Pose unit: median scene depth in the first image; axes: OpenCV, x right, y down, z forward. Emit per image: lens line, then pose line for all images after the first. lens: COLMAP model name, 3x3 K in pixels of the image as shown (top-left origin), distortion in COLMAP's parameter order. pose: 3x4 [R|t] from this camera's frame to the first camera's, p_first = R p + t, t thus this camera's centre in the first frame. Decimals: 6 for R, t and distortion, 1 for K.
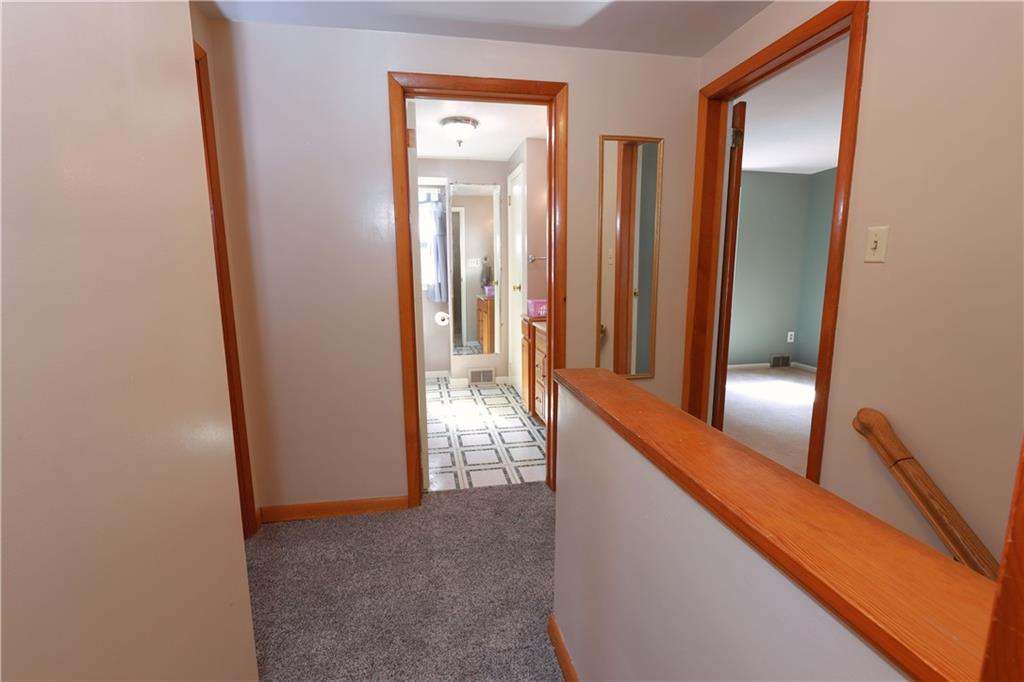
lens RADIAL K [[461.4, 0, 513.7], [0, 461.4, 341.9], [0, 0, 1]] dist [0.001814, 0.000496]
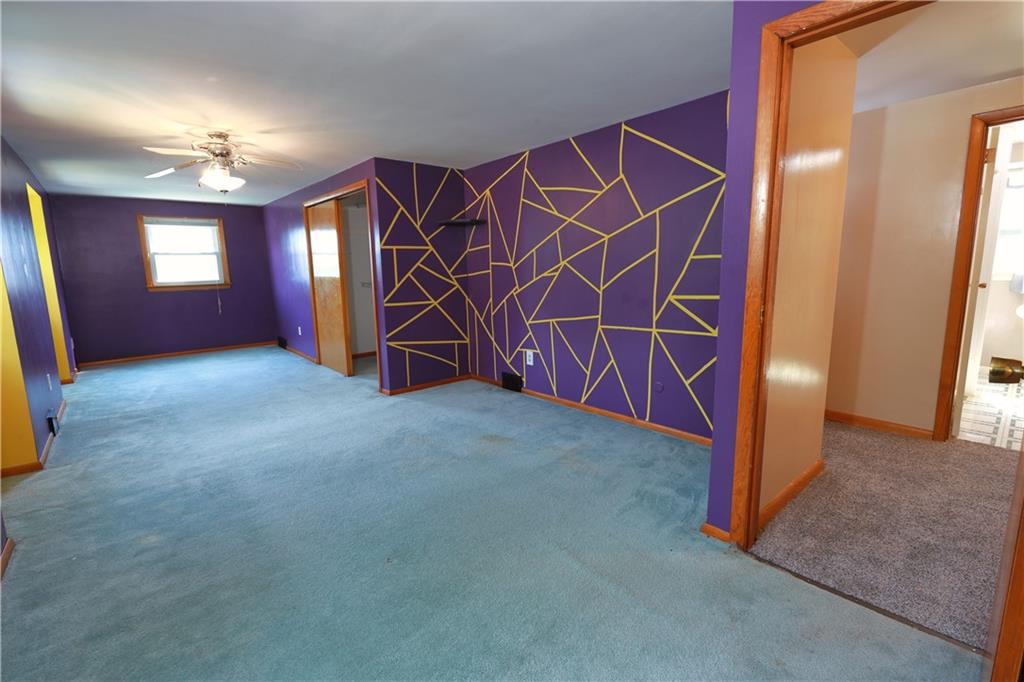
lens RADIAL K [[461.4, 0, 513.0], [0, 461.4, 343.6], [0, 0, 1]] dist [0.001814, 0.000496]
pose [[0.506154, 0.136429, -0.851584, 0.254329], [-0.122558, 0.988766, 0.085562, 0.132908], [0.853691, 0.061061, 0.517188, -0.718543]]
